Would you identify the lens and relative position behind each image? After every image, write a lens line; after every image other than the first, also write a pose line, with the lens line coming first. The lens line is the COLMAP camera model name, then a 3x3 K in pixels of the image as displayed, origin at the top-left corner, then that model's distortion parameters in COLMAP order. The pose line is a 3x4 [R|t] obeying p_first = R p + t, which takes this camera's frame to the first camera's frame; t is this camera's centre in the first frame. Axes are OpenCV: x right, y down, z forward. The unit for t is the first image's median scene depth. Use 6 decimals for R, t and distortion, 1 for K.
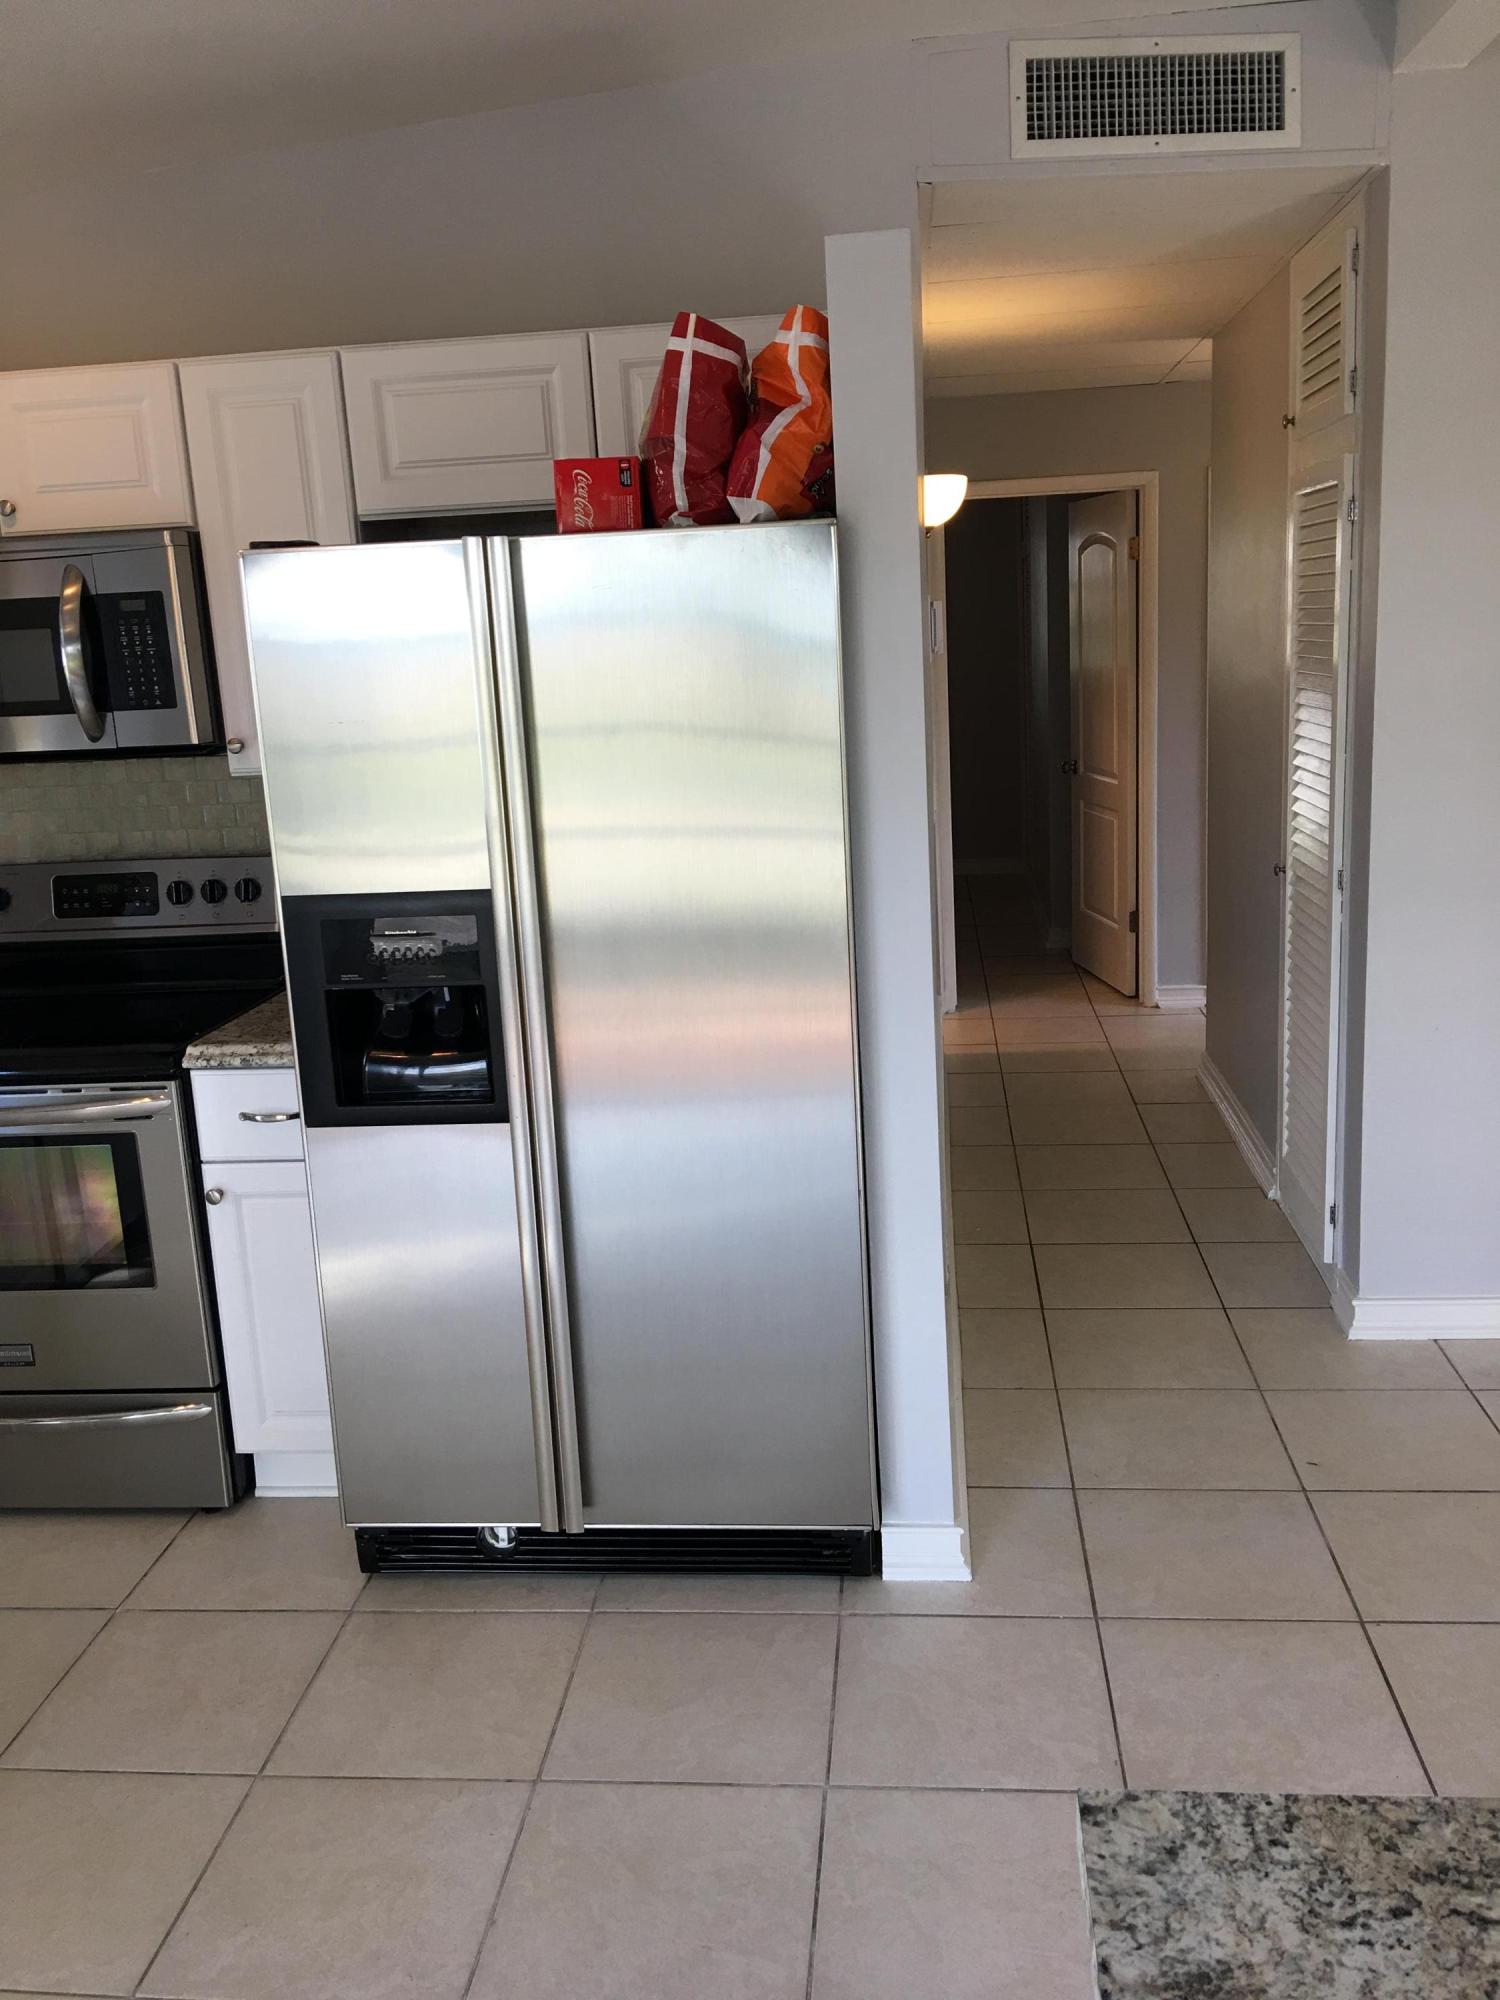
lens RADIAL K [[1702.2, 0, 750.0], [0, 1702.2, 1000.0], [0, 0, 1]] dist [0.069302, -0.127616]
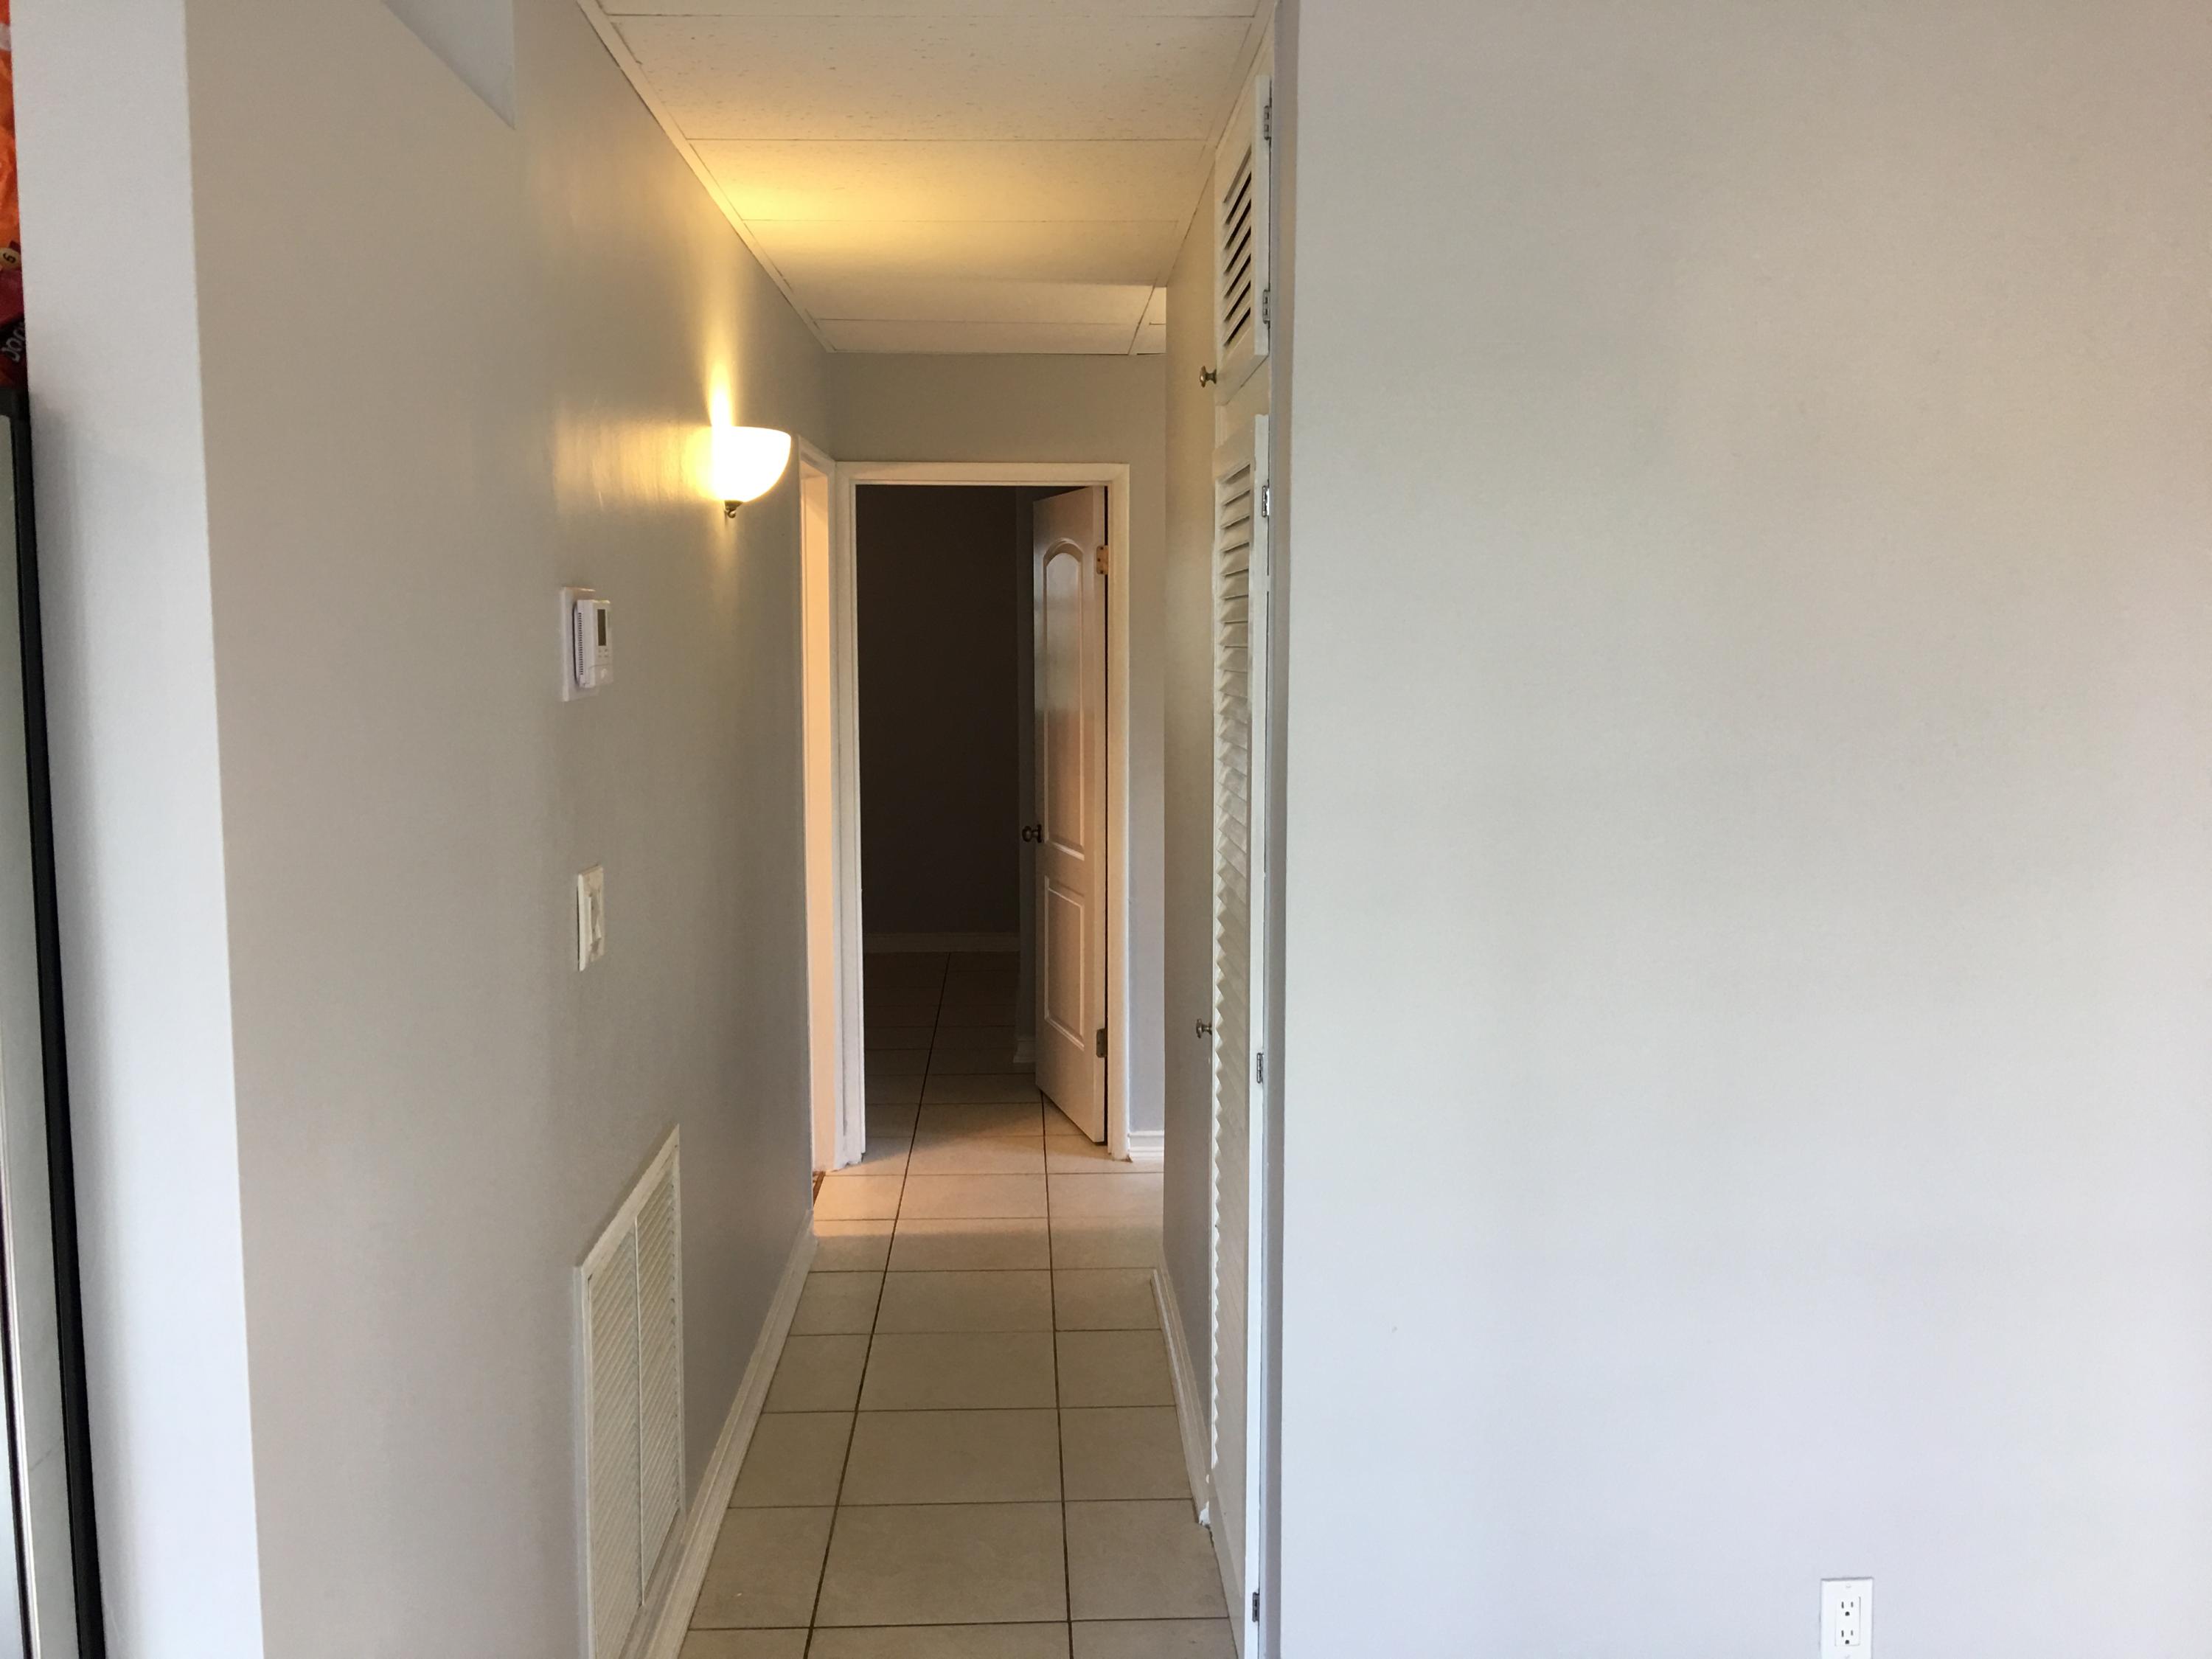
lens RADIAL K [[1883.9, 0, 1076.4], [0, 1883.9, 825.2], [0, 0, 1]] dist [0.070000, -0.128922]
pose [[0.990900, 0.031486, 0.130863, 0.103274], [-0.015693, 0.992649, -0.120004, -0.041750], [-0.133680, 0.116858, 0.984111, 0.175230]]
